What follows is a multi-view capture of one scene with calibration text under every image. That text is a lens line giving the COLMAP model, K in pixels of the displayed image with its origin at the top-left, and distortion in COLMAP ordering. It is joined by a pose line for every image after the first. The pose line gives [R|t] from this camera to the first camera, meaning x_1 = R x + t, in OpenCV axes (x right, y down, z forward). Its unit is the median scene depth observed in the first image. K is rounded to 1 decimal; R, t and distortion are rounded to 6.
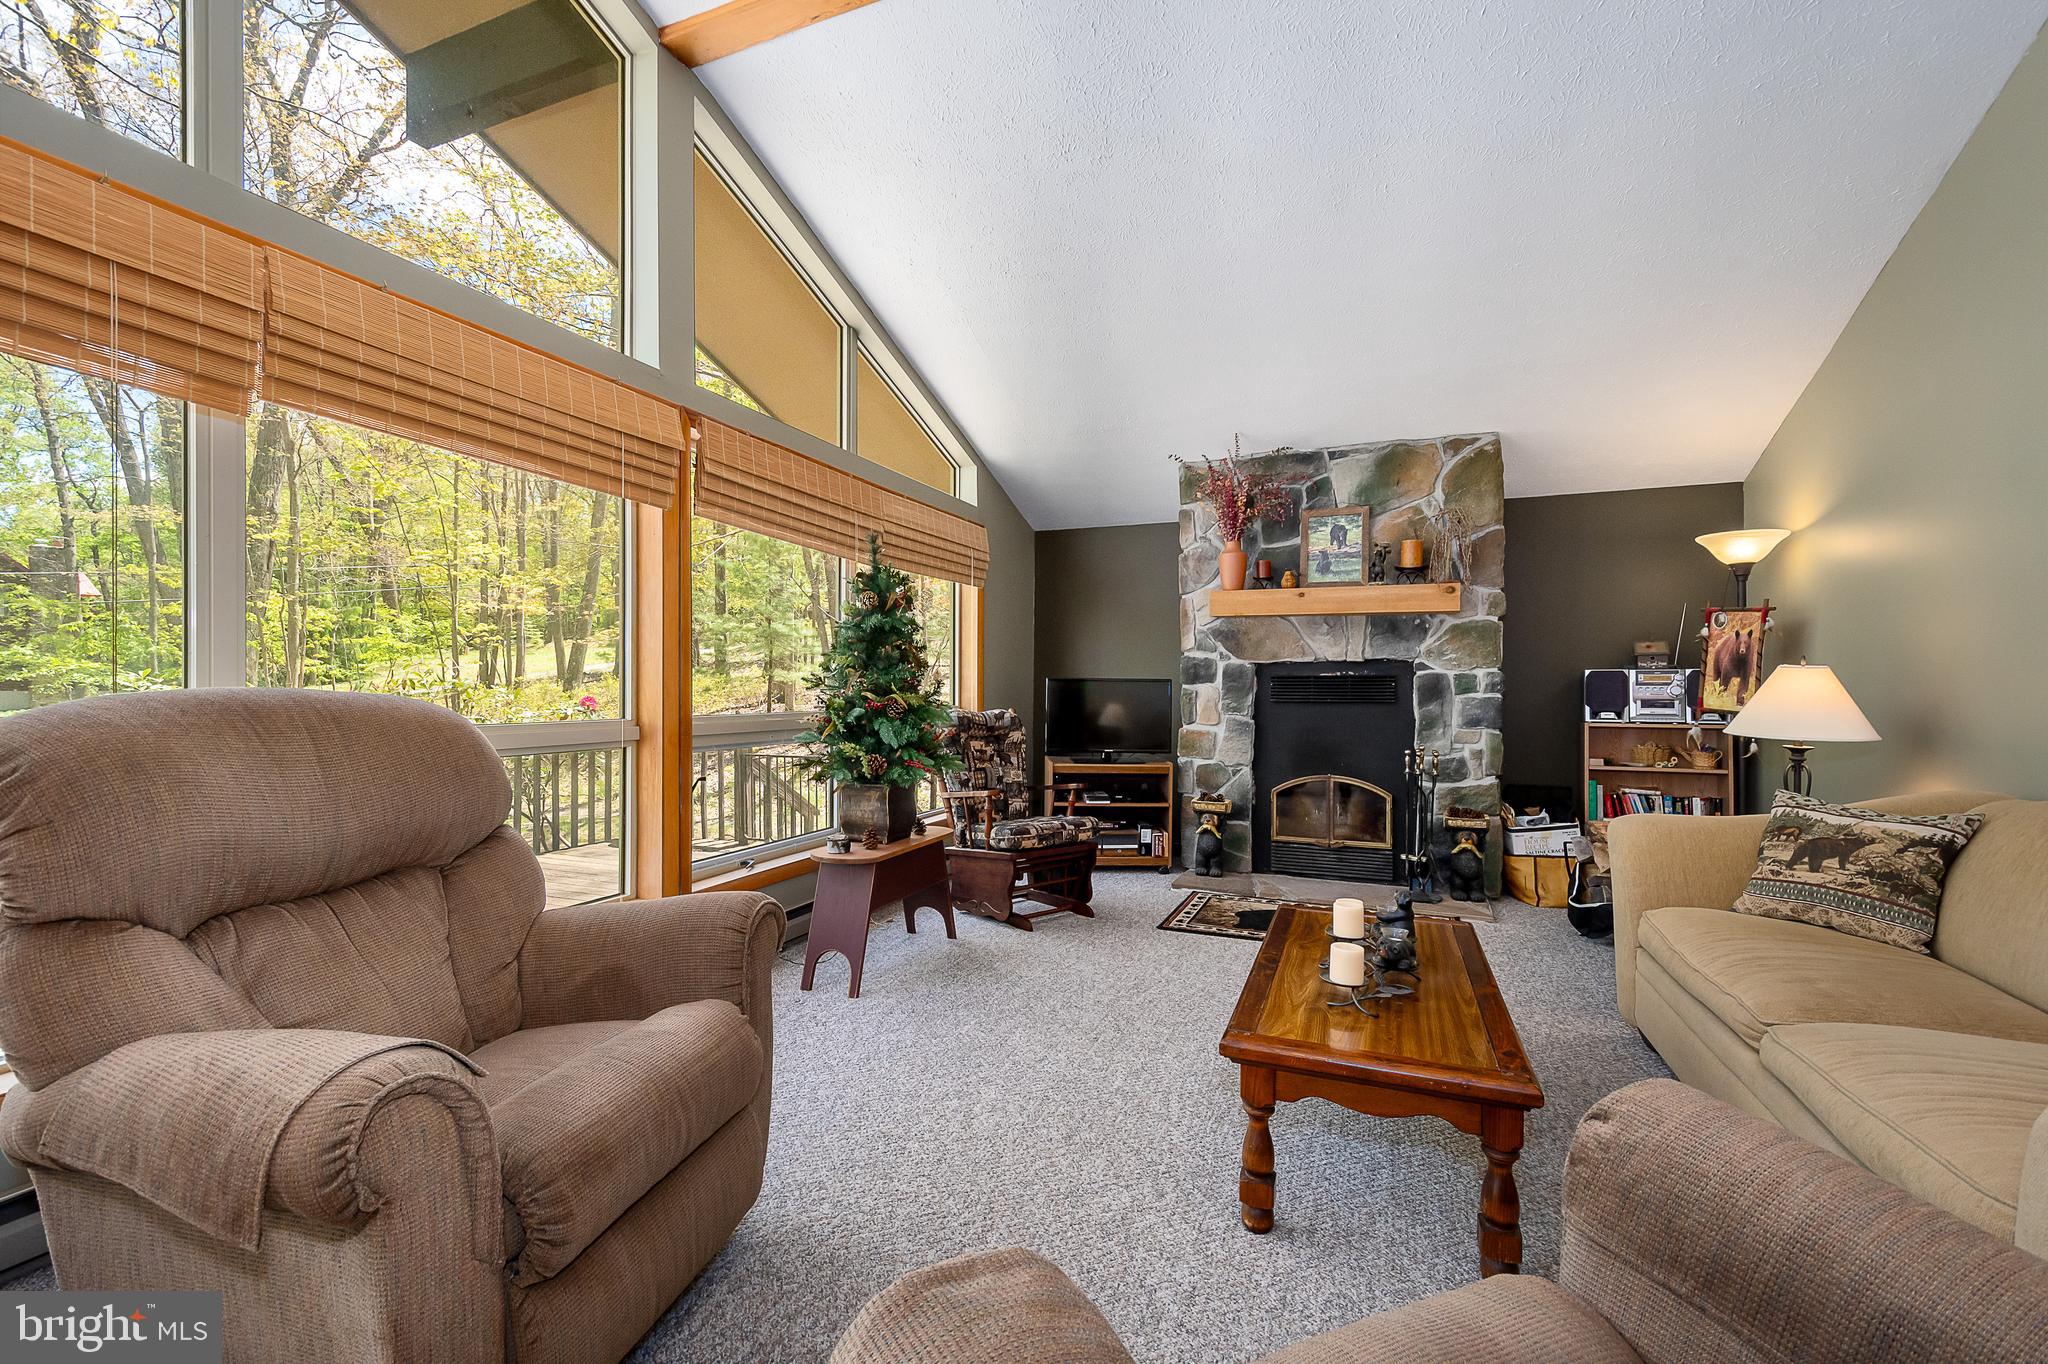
lens RADIAL K [[872.5, 0, 1013.7], [0, 872.5, 674.0], [0, 0, 1]] dist [0.003809, 0.000292]
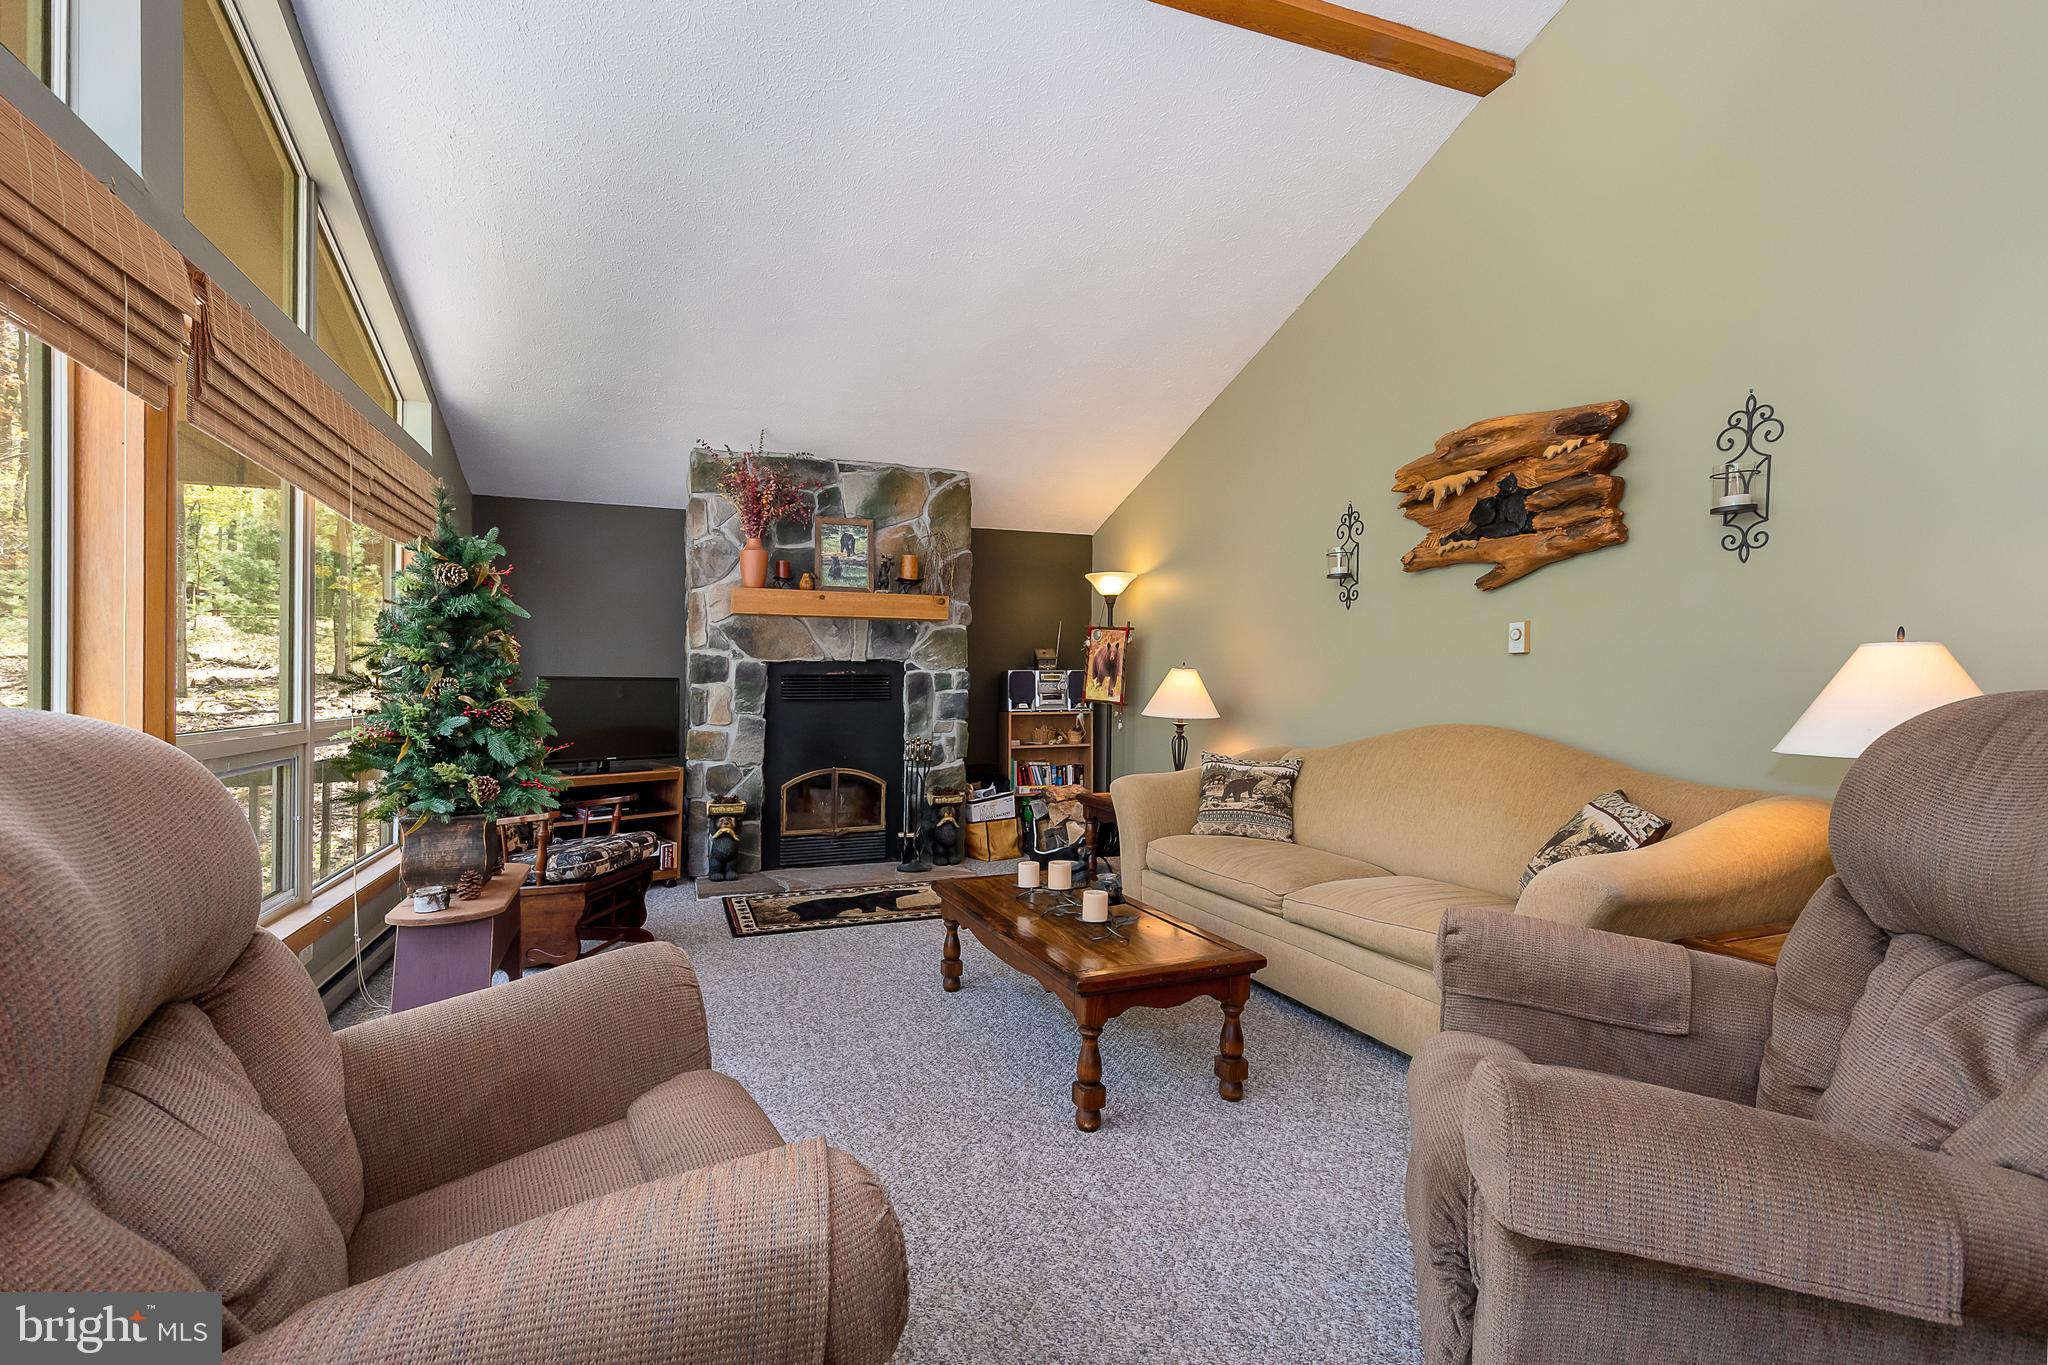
lens RADIAL K [[901.9, 0, 1000.2], [0, 901.9, 682.8], [0, 0, 1]] dist [0.024582, -0.014404]
pose [[0.720610, -0.004211, 0.693328, -0.268048], [-0.004553, 0.999931, 0.010805, -0.000916], [-0.693325, -0.010943, 0.720542, 0.069979]]
